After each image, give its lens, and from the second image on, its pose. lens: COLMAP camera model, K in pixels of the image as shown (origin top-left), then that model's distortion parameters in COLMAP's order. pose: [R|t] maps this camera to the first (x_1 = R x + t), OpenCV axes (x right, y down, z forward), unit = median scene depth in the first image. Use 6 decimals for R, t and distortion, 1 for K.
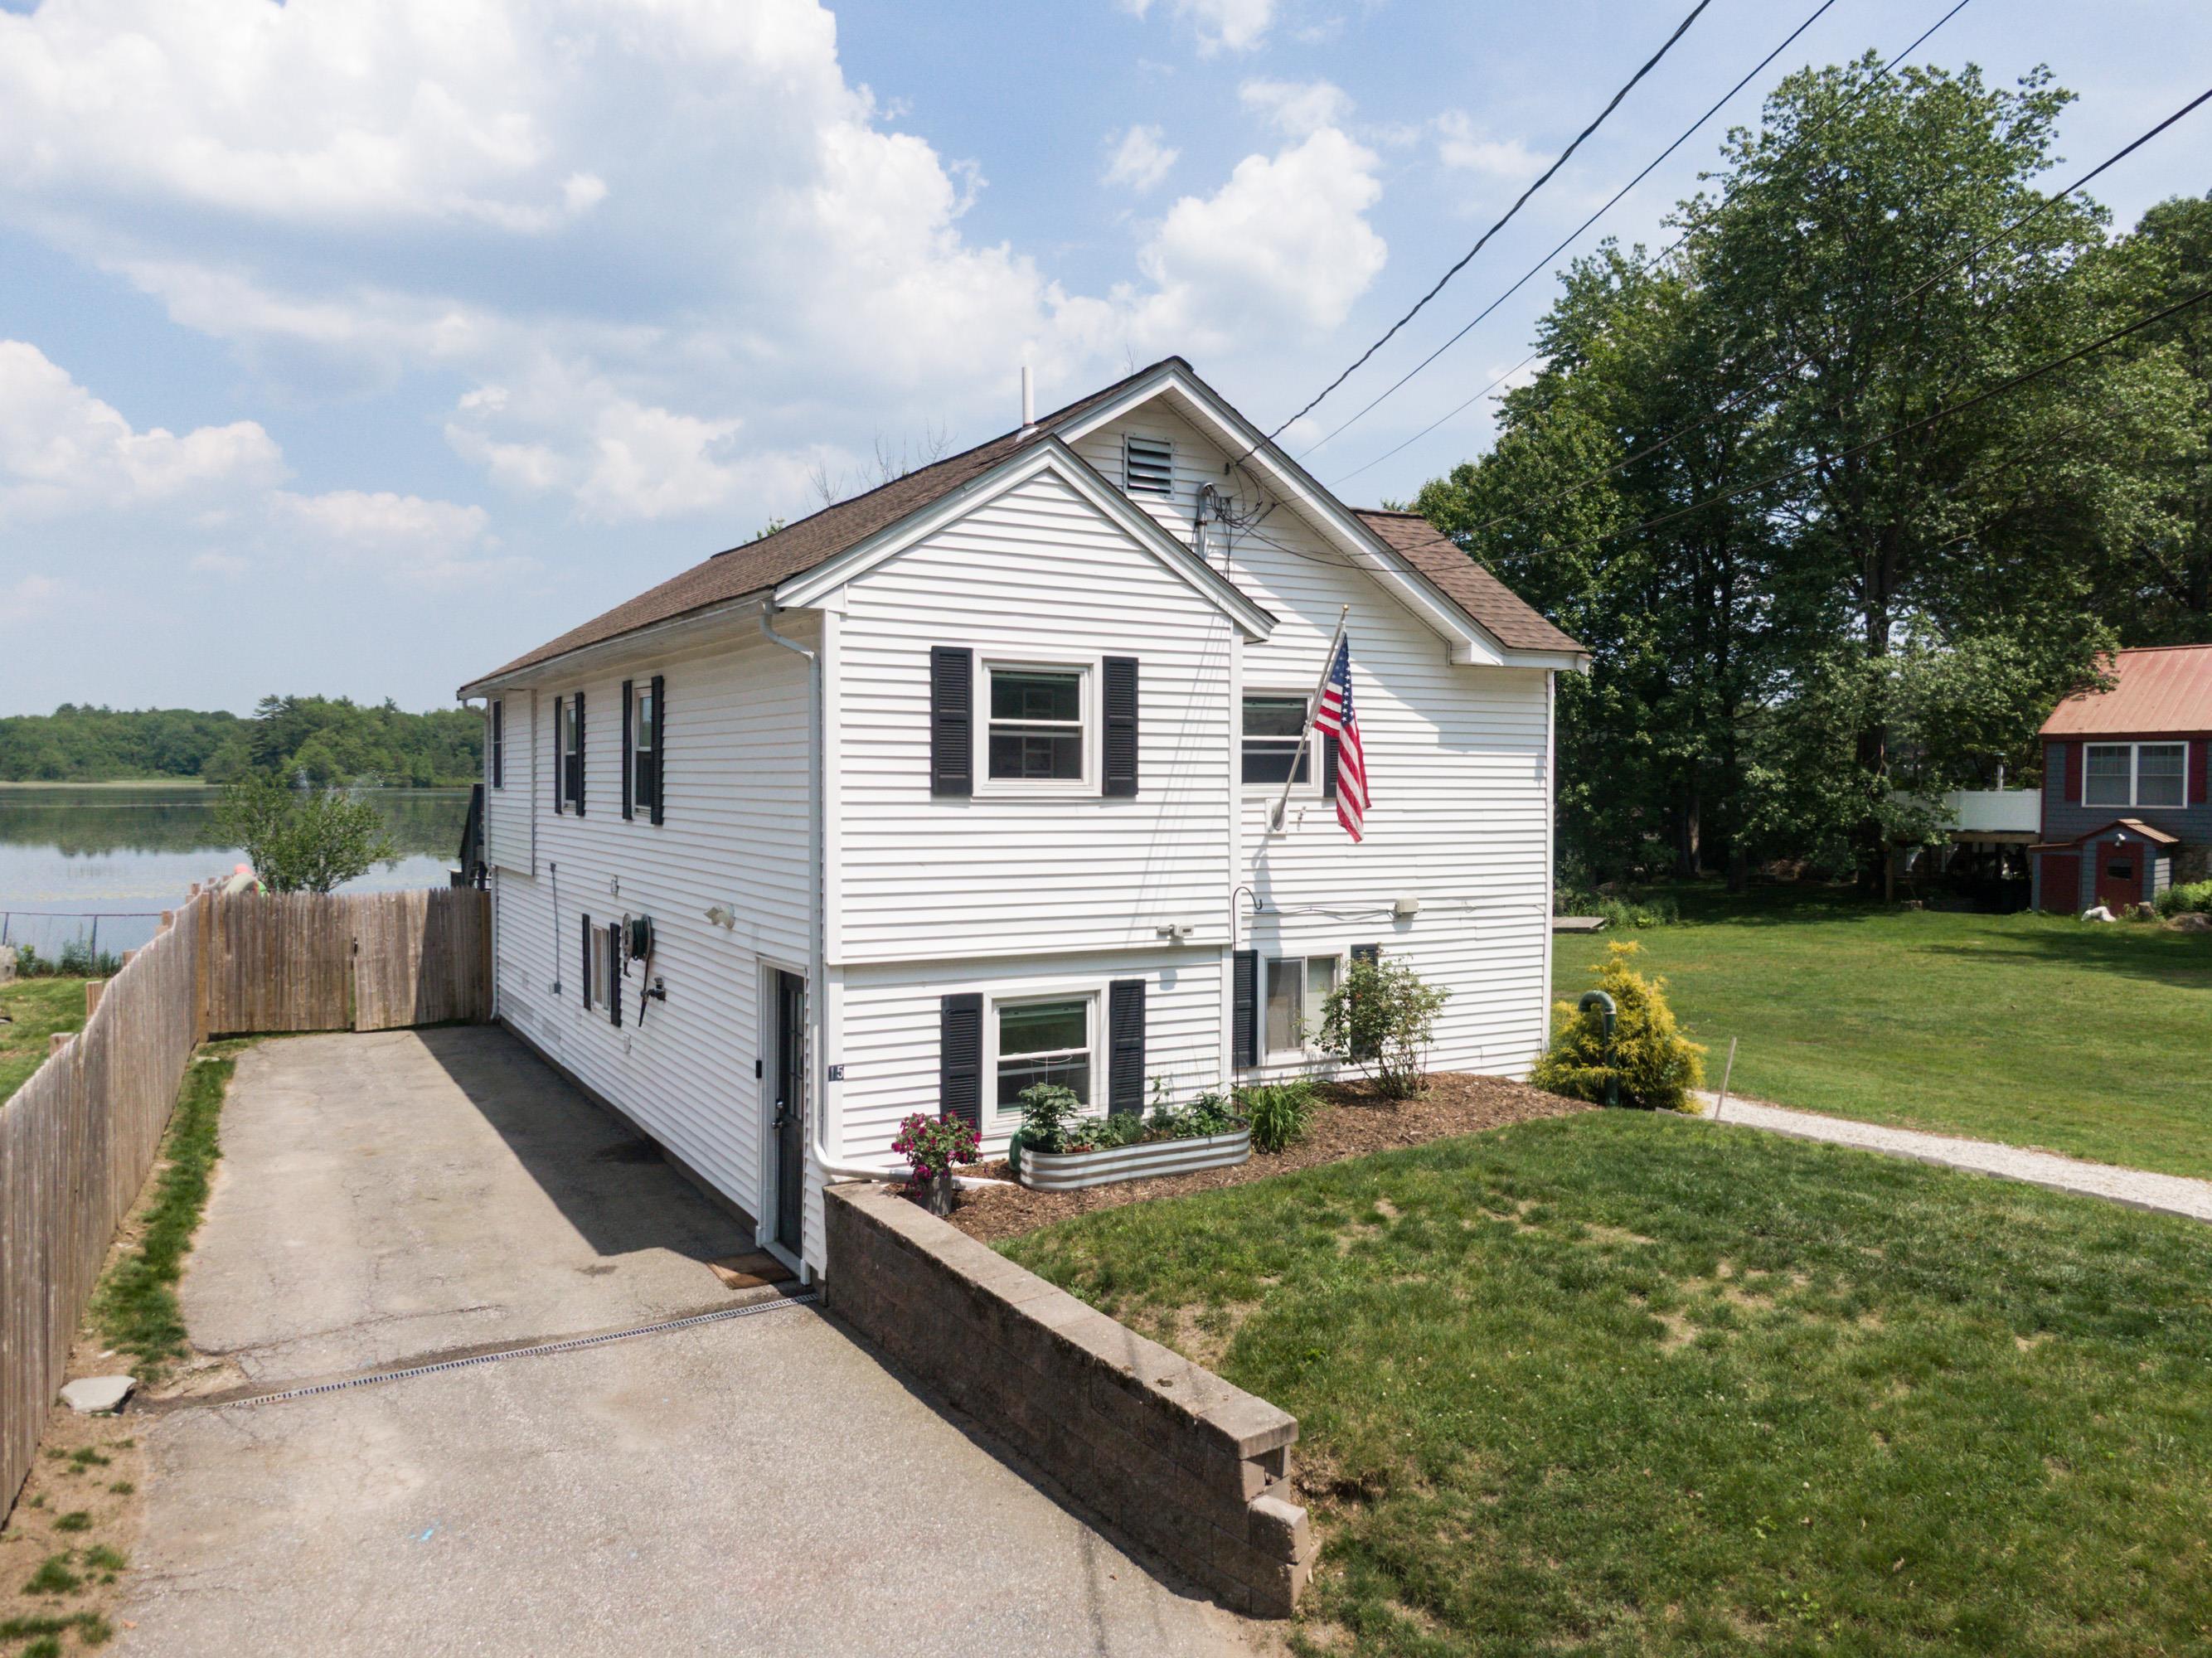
lens RADIAL K [[1599.1, 0, 1100.1], [0, 1599.1, 814.1], [0, 0, 1]] dist [0.031169, -0.040010]
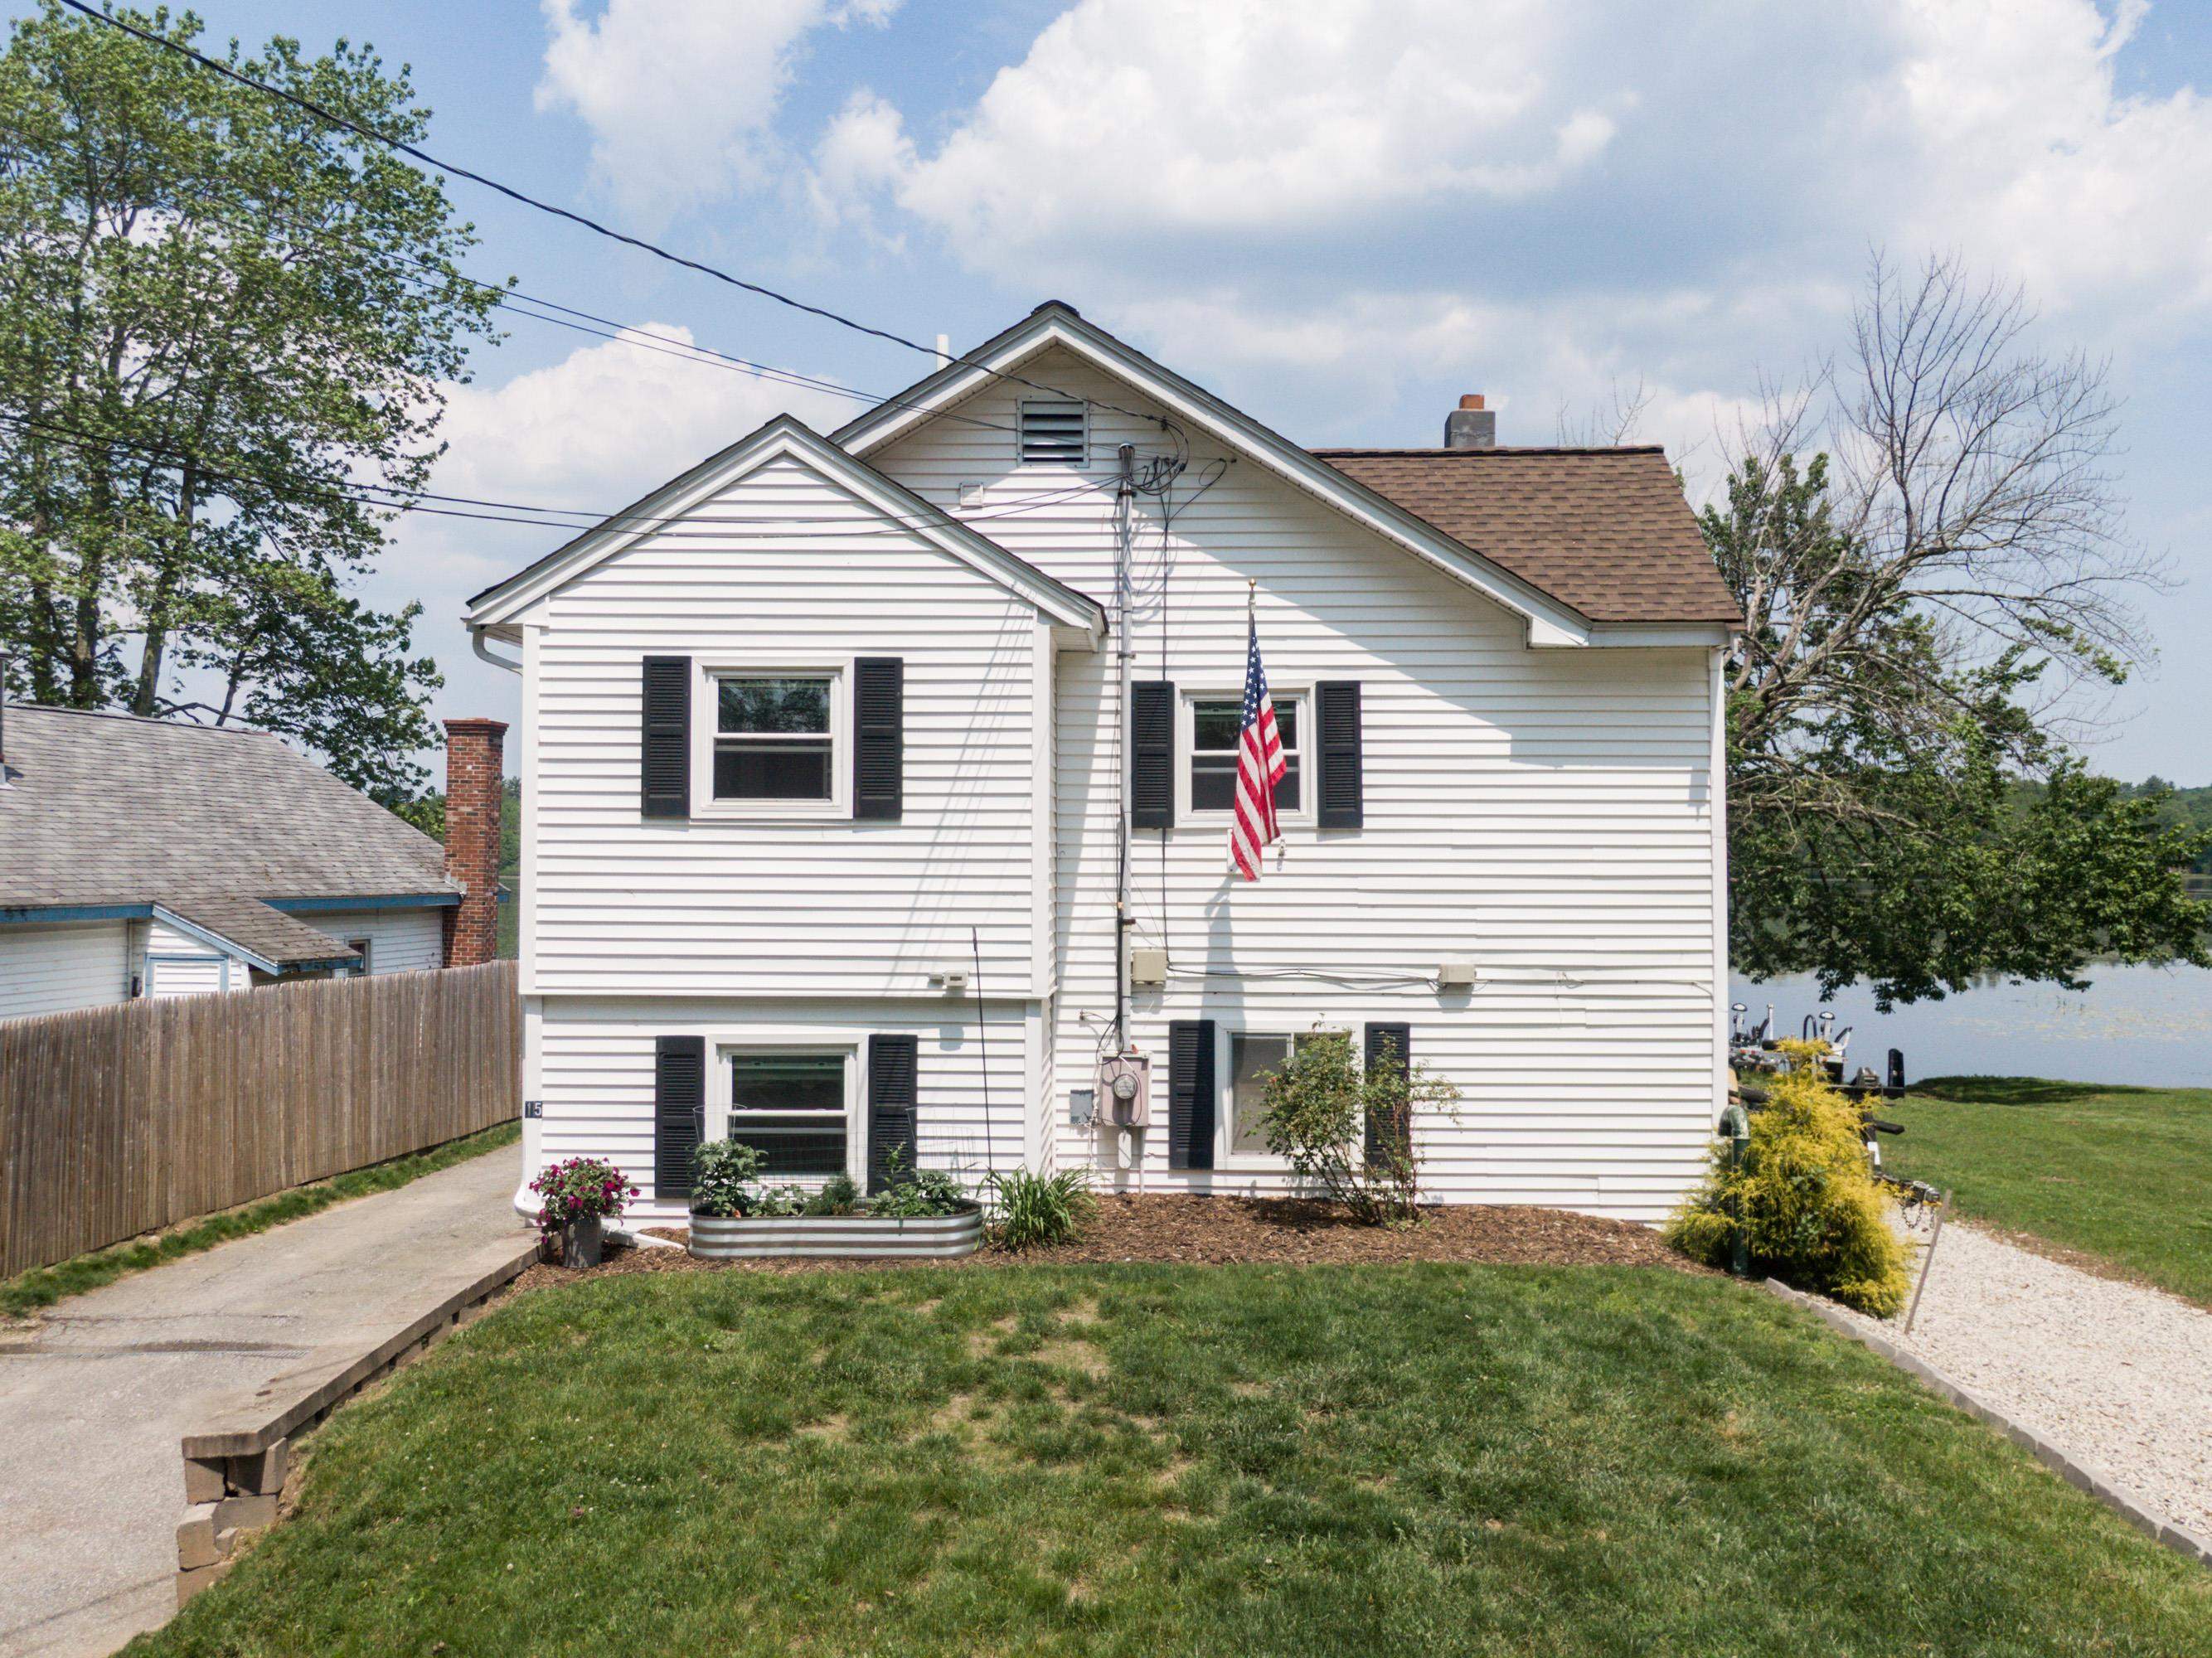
lens RADIAL K [[2086.1, 0, 1098.5], [0, 2086.1, 805.5], [0, 0, 1]] dist [0.011416, 0.000000]
pose [[0.850673, -0.017278, -0.525412, 0.683061], [-0.010315, 0.998719, -0.049543, 0.035050], [0.525595, 0.047565, 0.849404, 0.103905]]
